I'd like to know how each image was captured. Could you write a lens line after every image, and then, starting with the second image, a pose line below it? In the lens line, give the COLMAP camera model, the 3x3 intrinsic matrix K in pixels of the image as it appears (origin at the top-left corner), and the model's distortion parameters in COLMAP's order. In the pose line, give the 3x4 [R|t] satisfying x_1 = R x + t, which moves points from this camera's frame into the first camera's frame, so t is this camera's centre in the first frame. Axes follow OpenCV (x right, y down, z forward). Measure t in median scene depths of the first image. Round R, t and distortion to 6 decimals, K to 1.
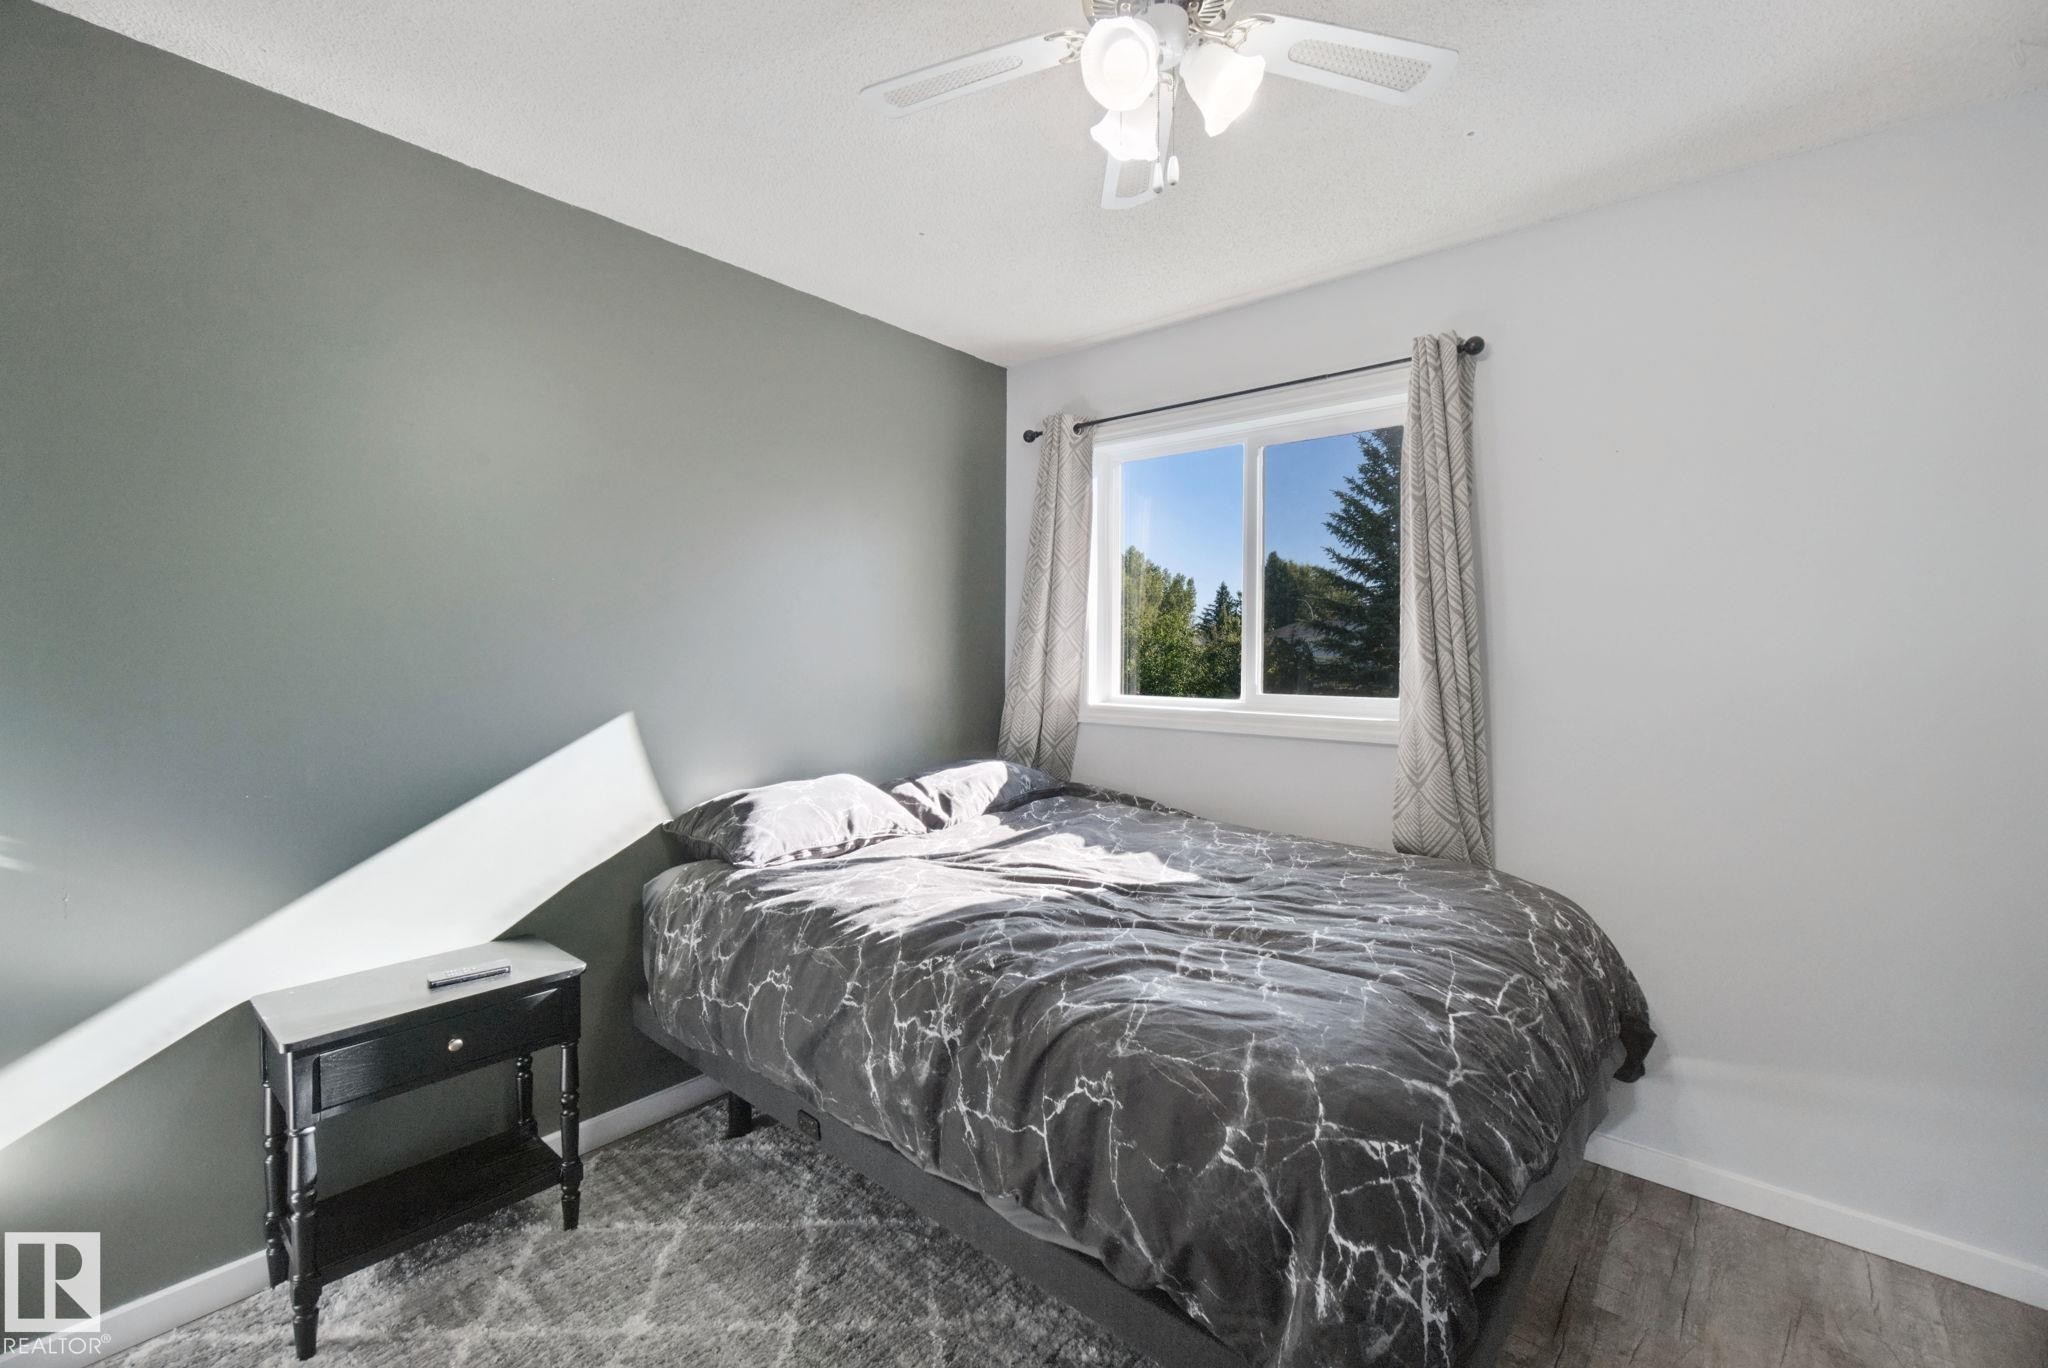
lens RADIAL K [[882.5, 0, 1011.3], [0, 882.5, 678.2], [0, 0, 1]] dist [0.001594, 0.000063]
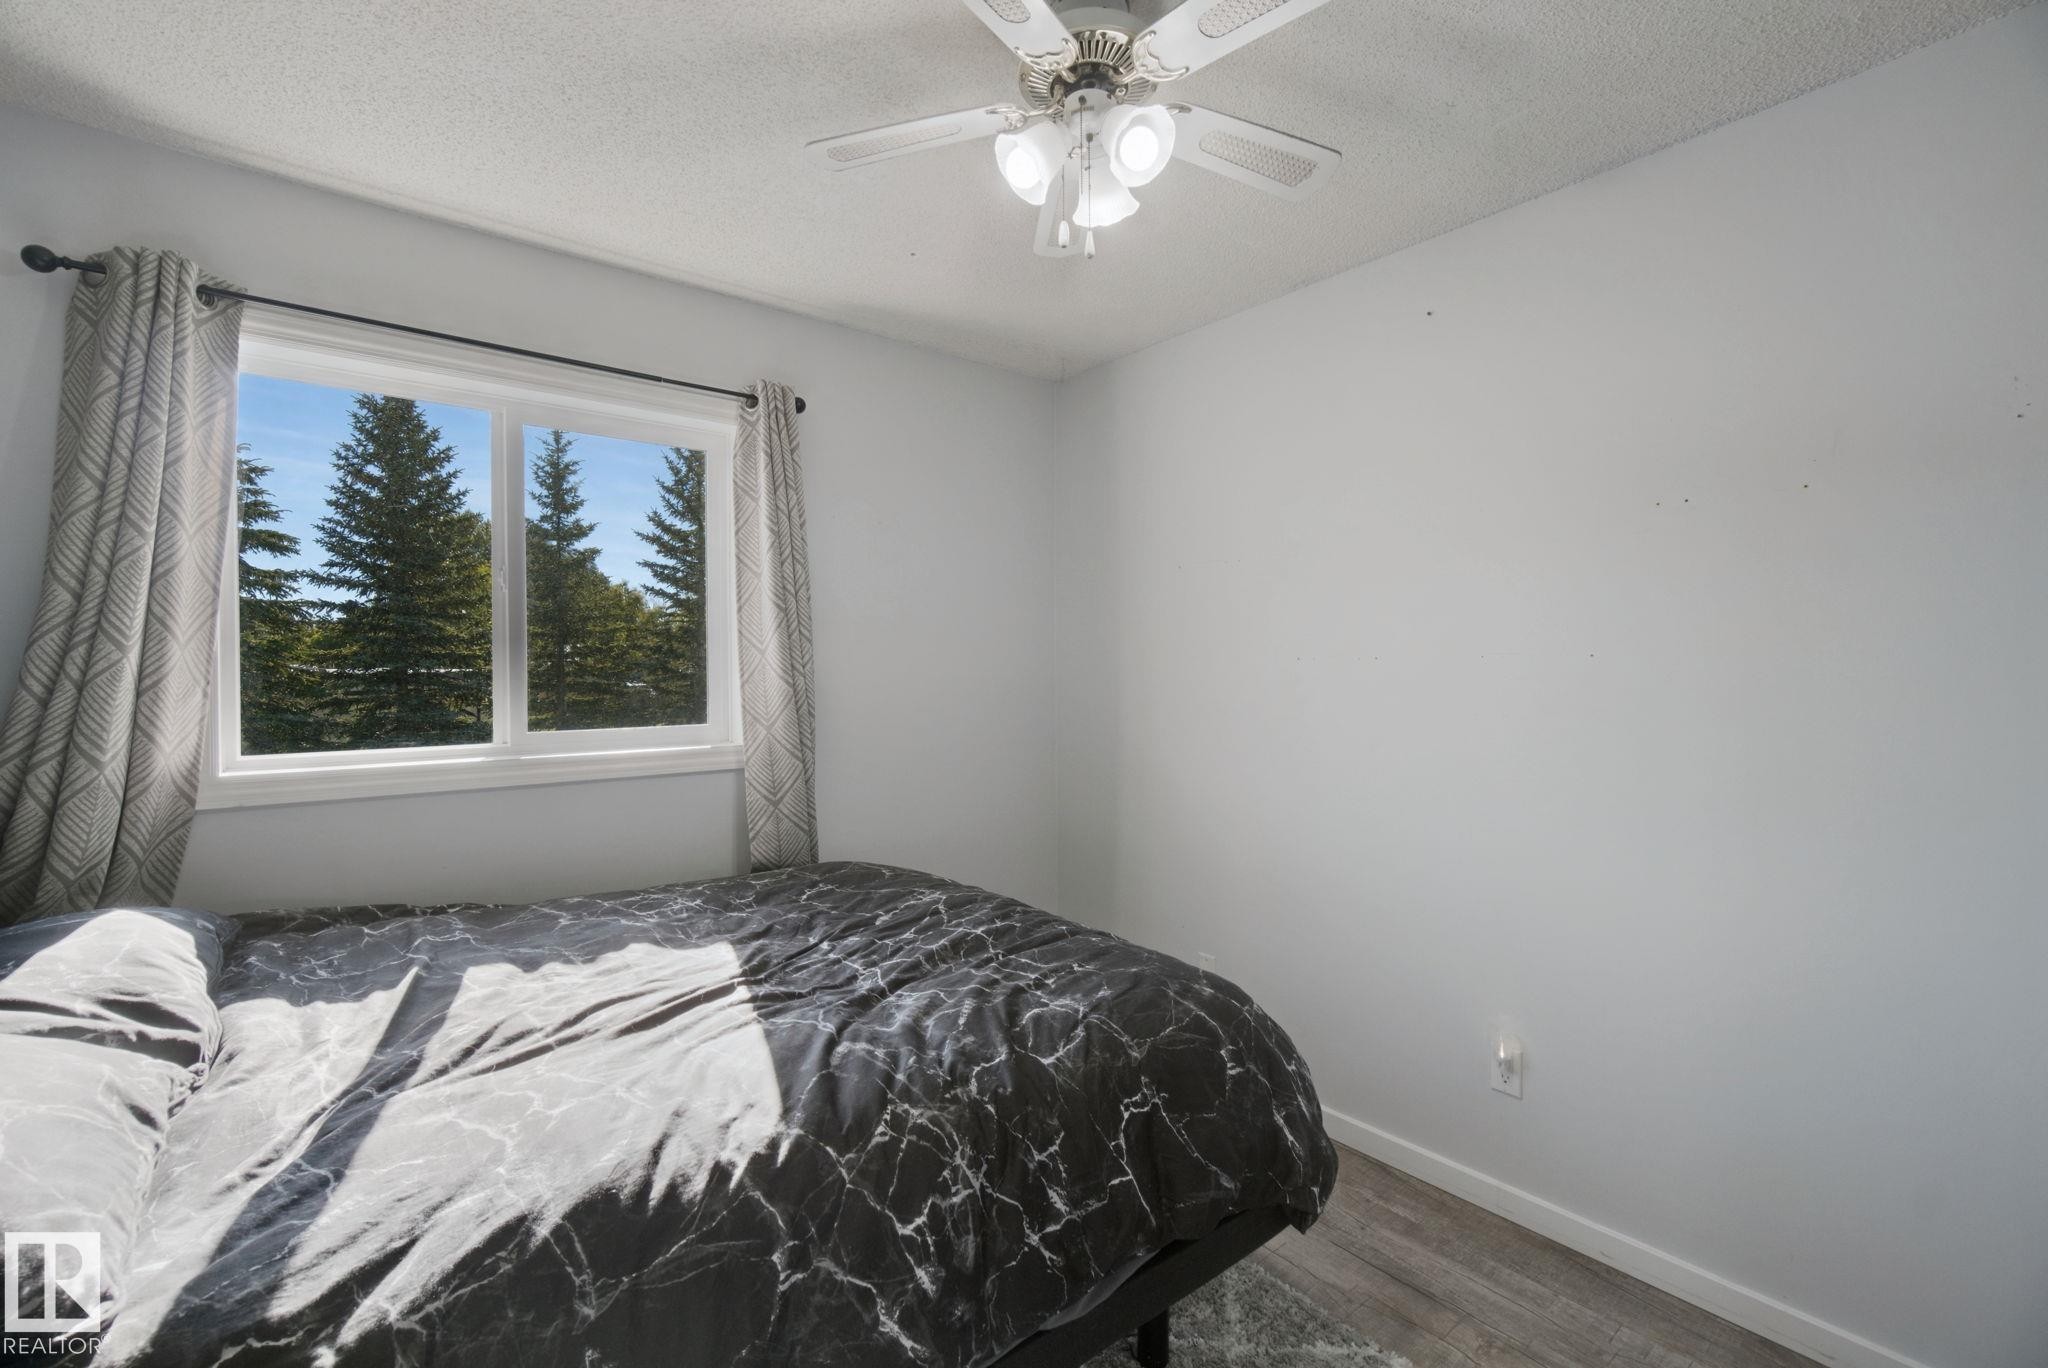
lens RADIAL K [[888.1, 0, 1031.4], [0, 888.1, 675.9], [0, 0, 1]] dist [-0.004305, -0.000176]
pose [[0.169892, -0.018020, 0.985298, -0.646375], [0.042331, 0.999043, 0.010972, -0.034970], [-0.984553, 0.039845, 0.170493, 0.633861]]
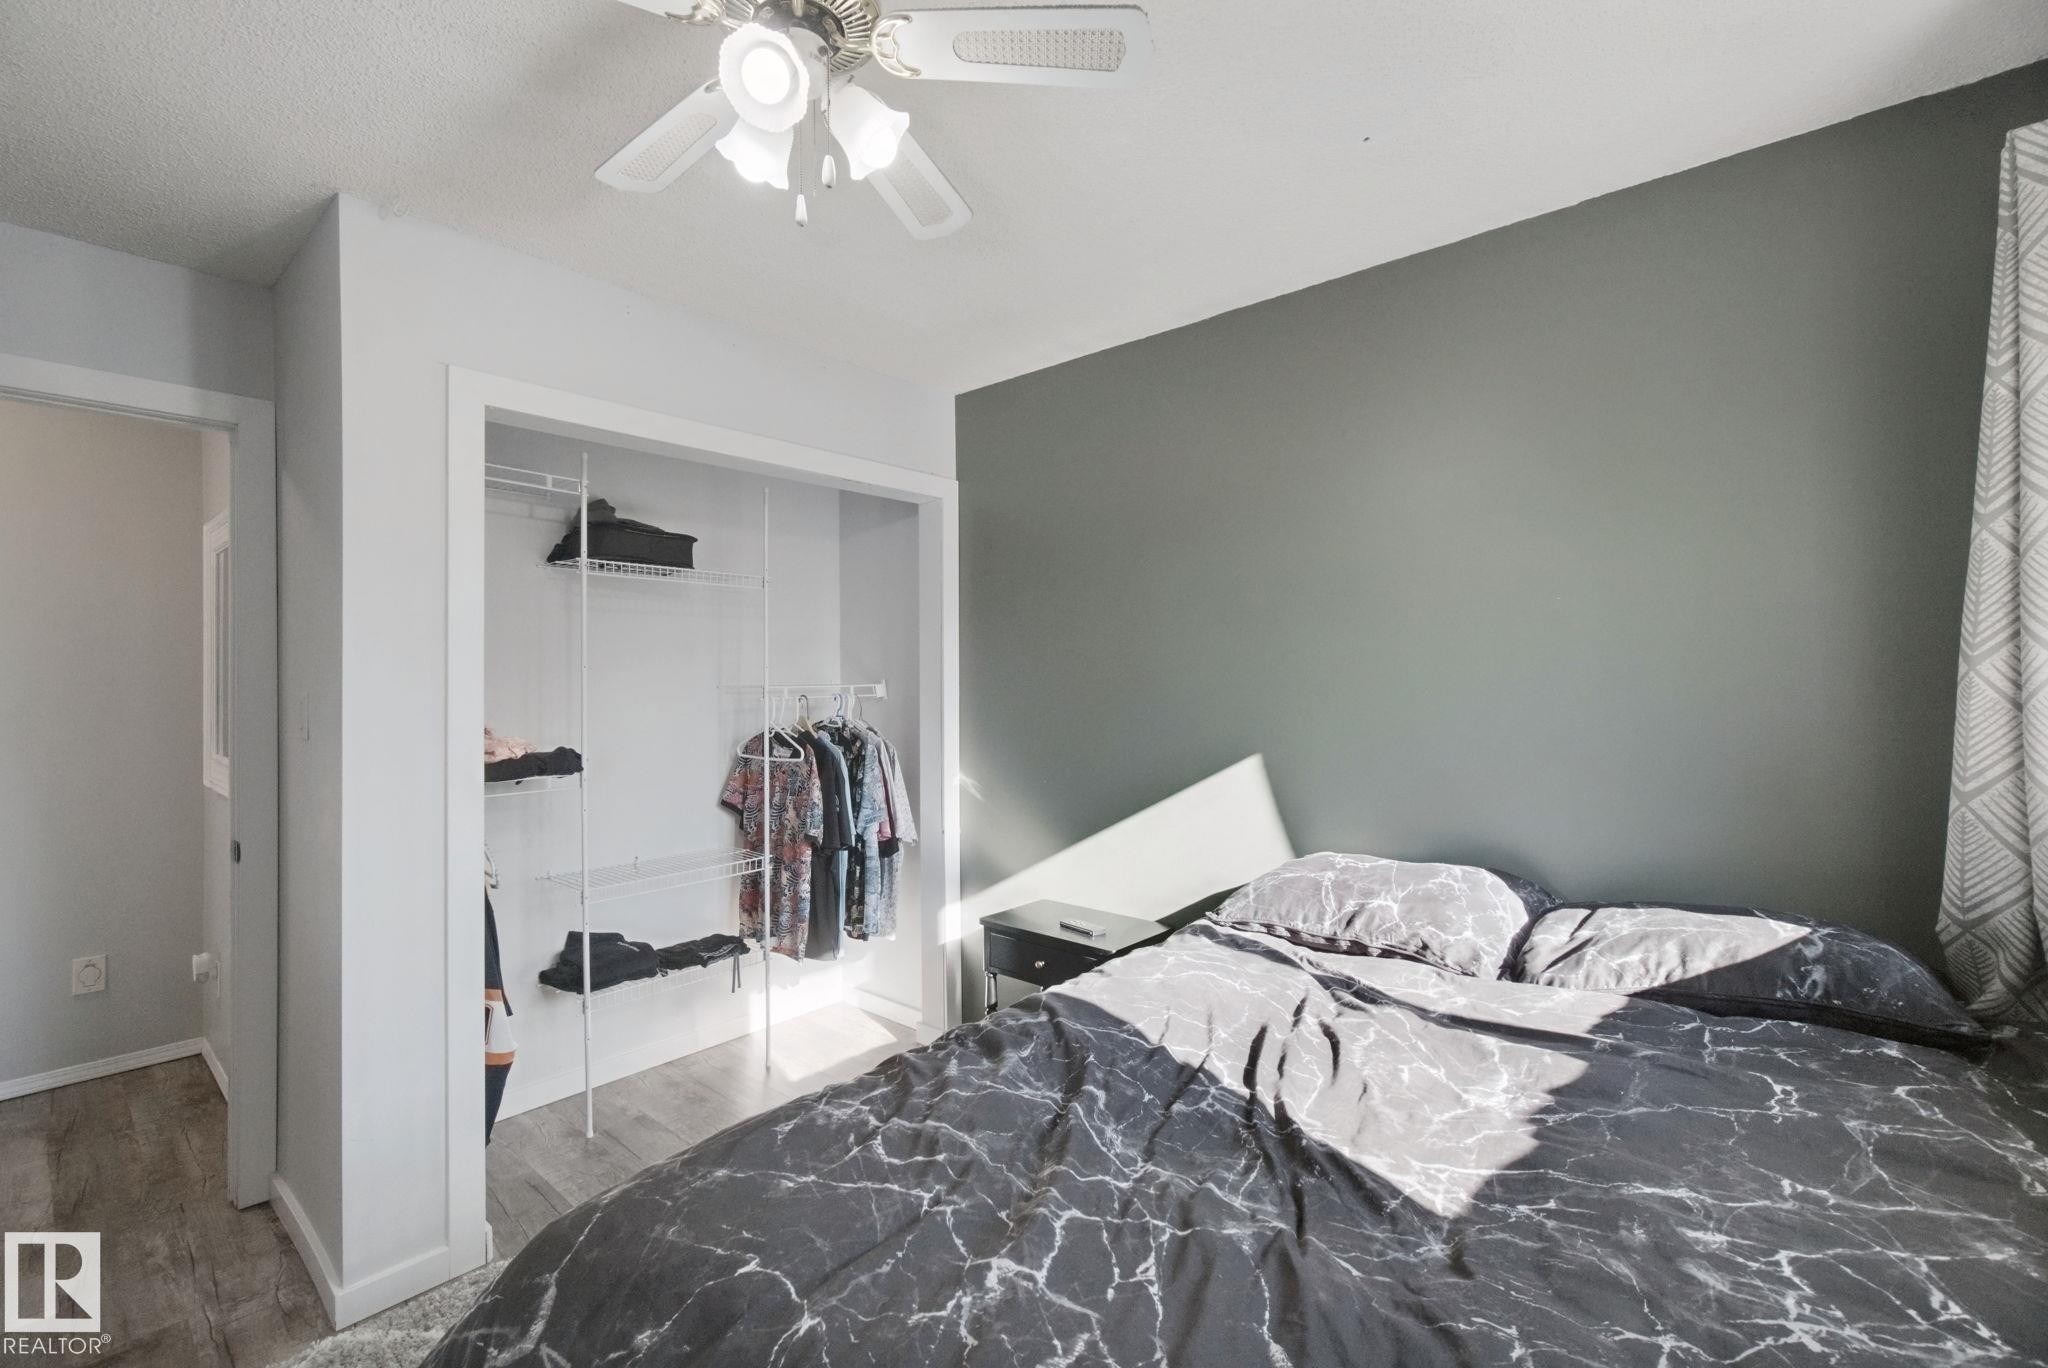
lens RADIAL K [[888.1, 0, 1031.4], [0, 888.1, 675.9], [0, 0, 1]] dist [-0.004305, -0.000176]
pose [[0.003593, -0.004623, -0.999983, 0.768956], [-0.028686, 0.999577, -0.004724, -0.051879], [0.999582, 0.028703, 0.003458, 0.876769]]
